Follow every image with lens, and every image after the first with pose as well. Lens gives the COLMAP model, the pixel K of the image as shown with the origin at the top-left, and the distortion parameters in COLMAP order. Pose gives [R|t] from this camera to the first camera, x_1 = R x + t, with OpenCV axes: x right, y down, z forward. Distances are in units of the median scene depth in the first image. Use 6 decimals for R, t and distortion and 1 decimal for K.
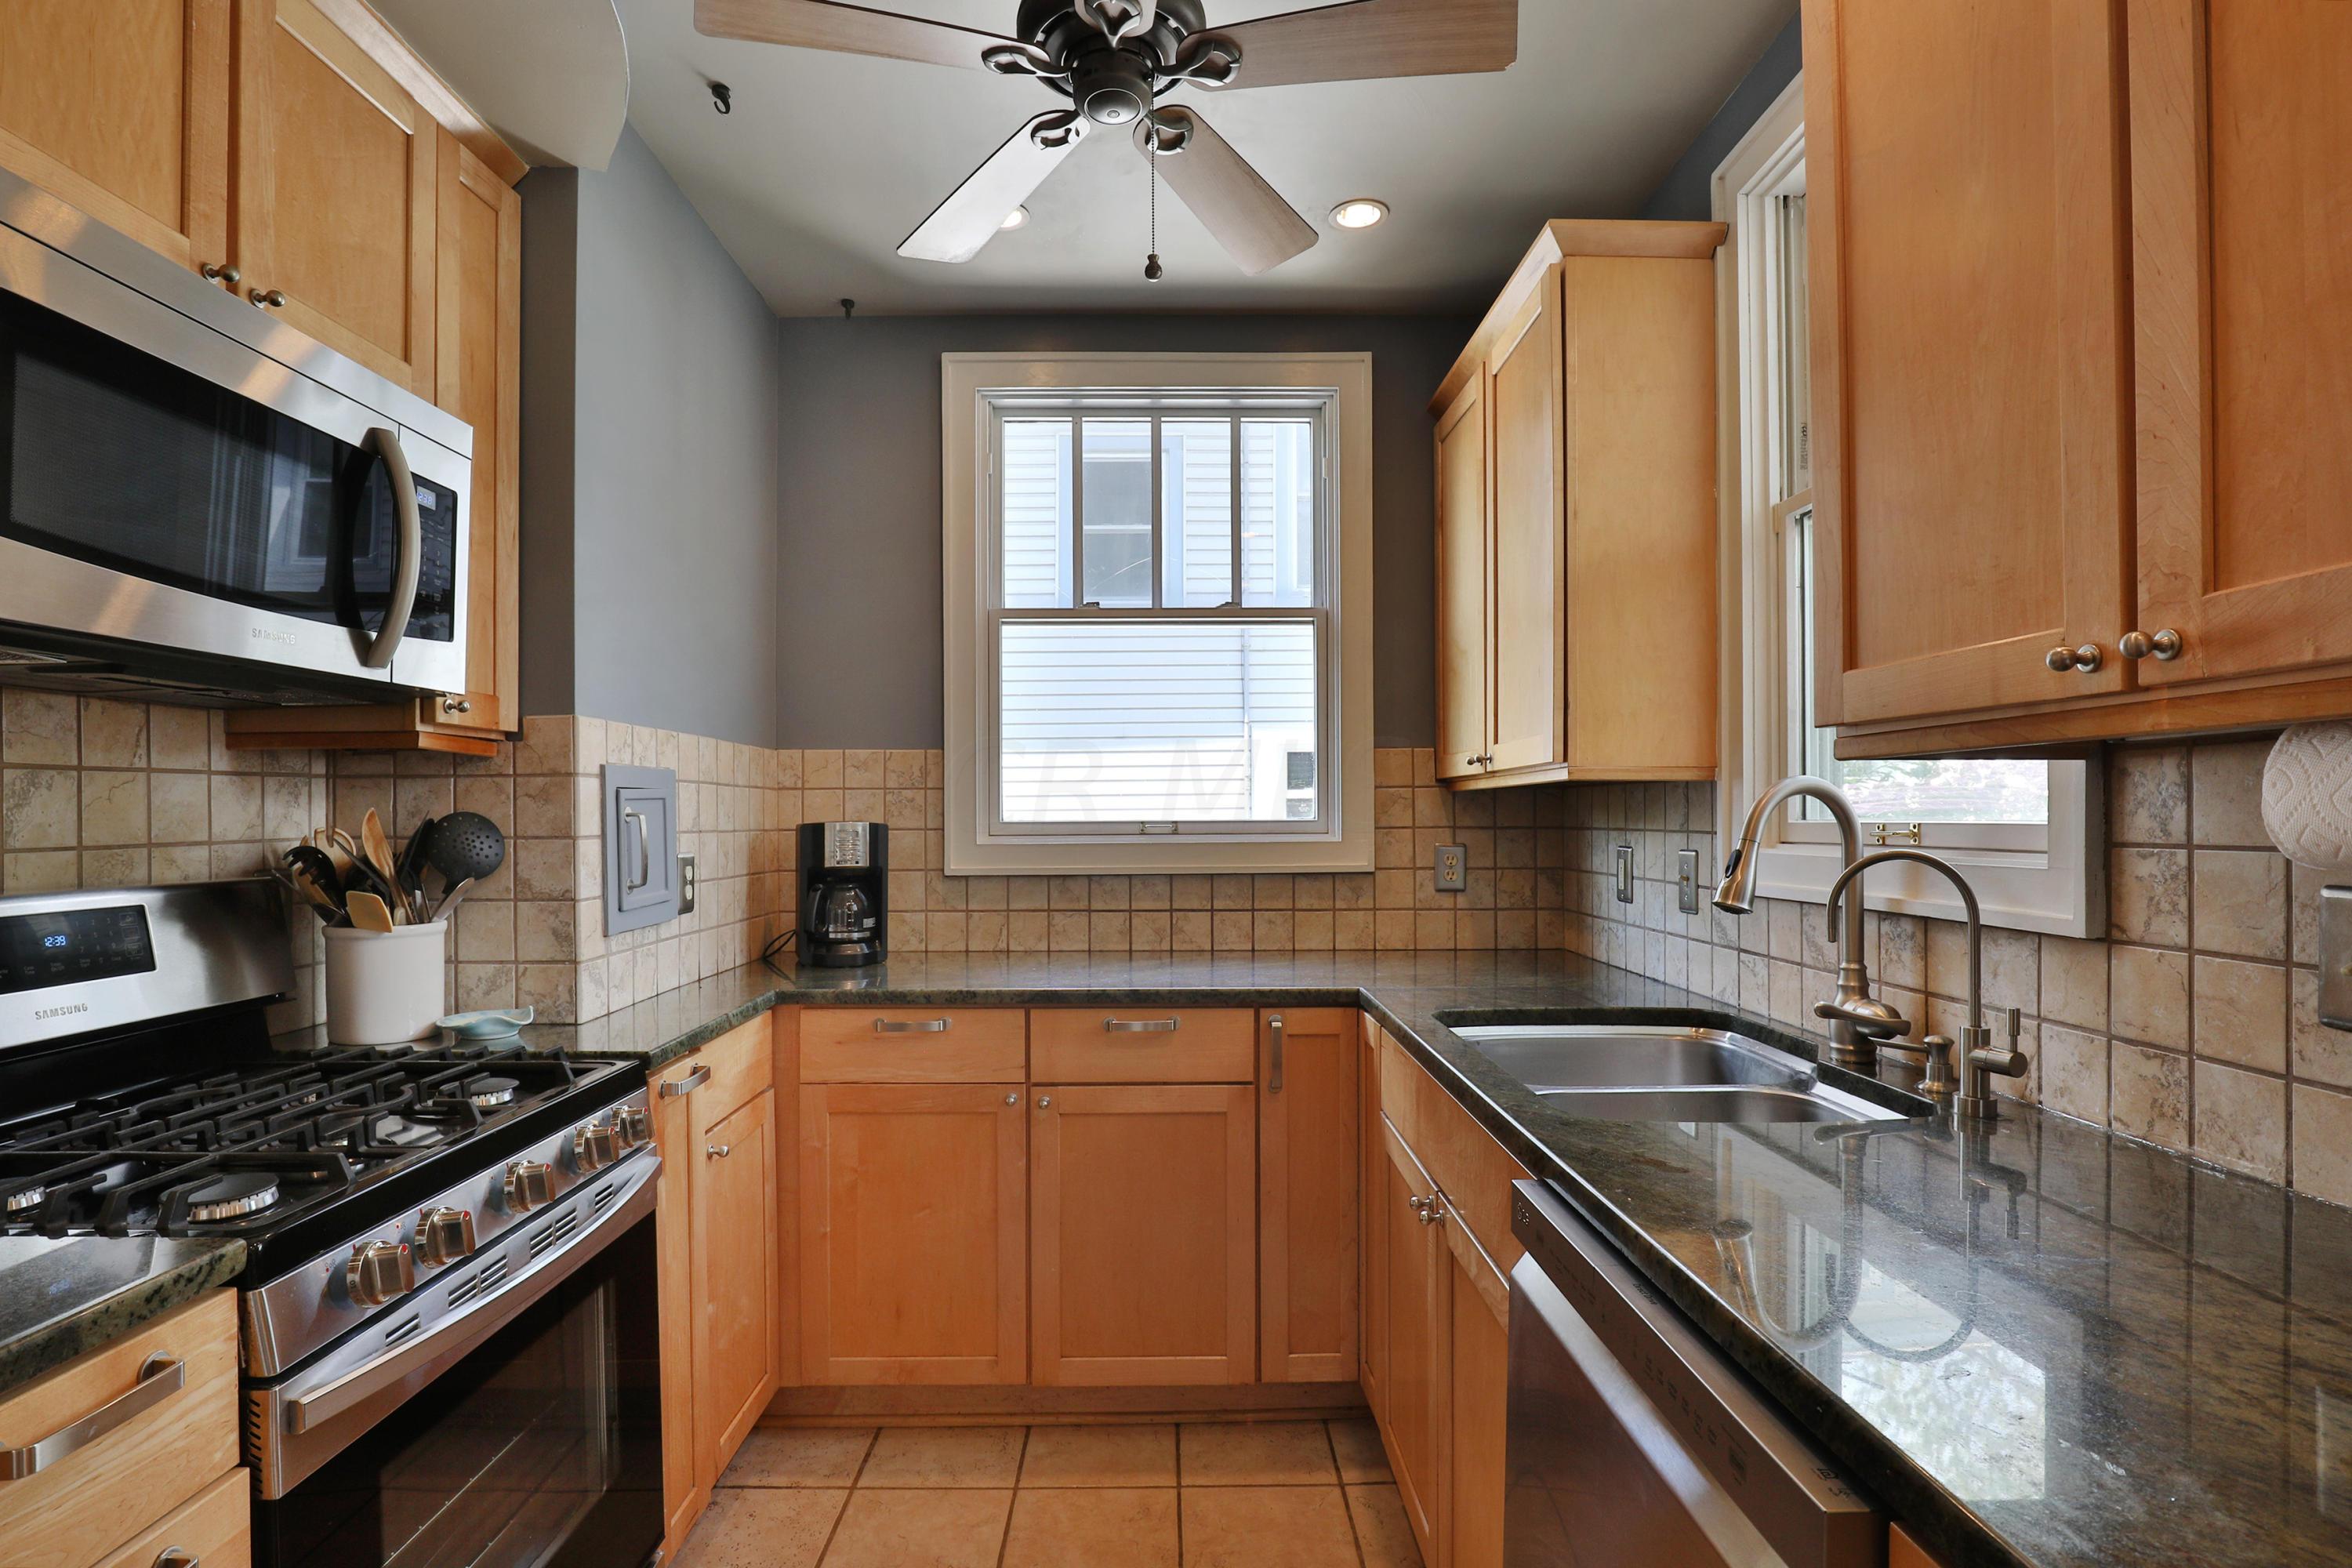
lens RADIAL K [[1186.7, 0, 1169.4], [0, 1186.7, 798.7], [0, 0, 1]] dist [-0.030500, -0.000277]
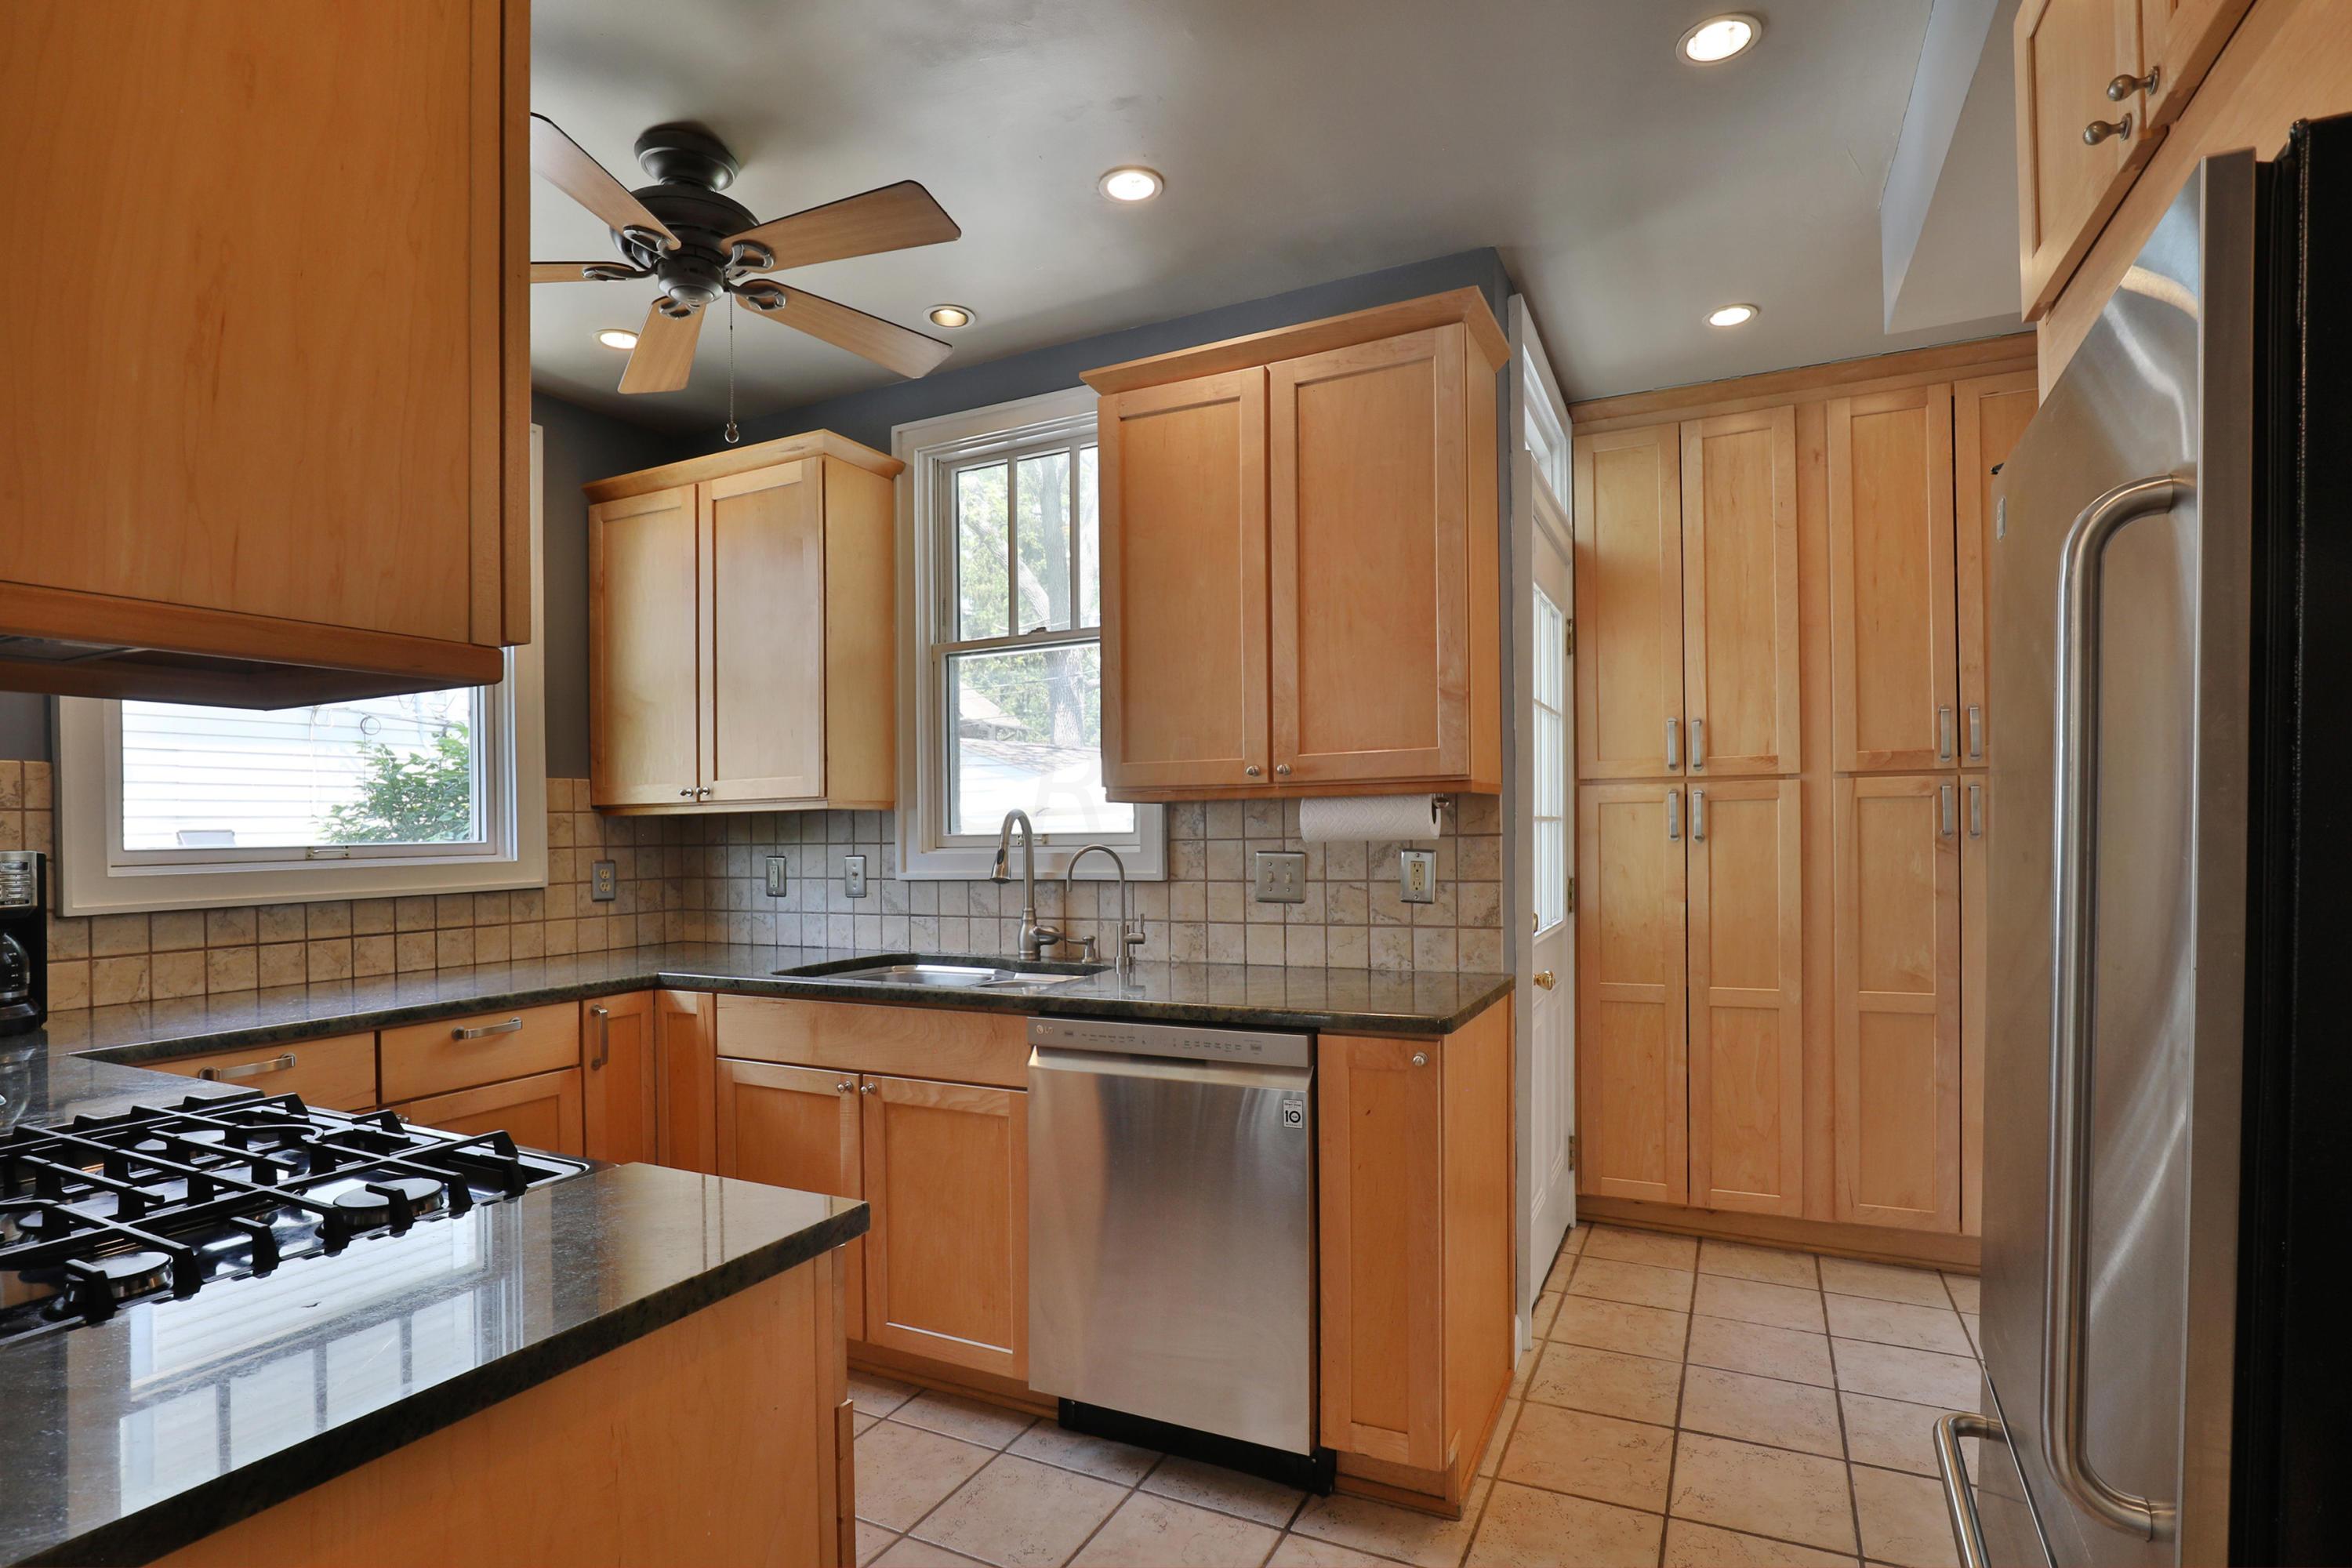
lens RADIAL K [[1186.7, 0, 1179.8], [0, 1186.7, 824.5], [0, 0, 1]] dist [-0.030500, -0.000277]
pose [[0.448324, -0.002240, 0.893868, -0.562093], [0.001939, 0.999997, 0.001533, 0.001358], [-0.893869, 0.001045, 0.448327, -0.042795]]
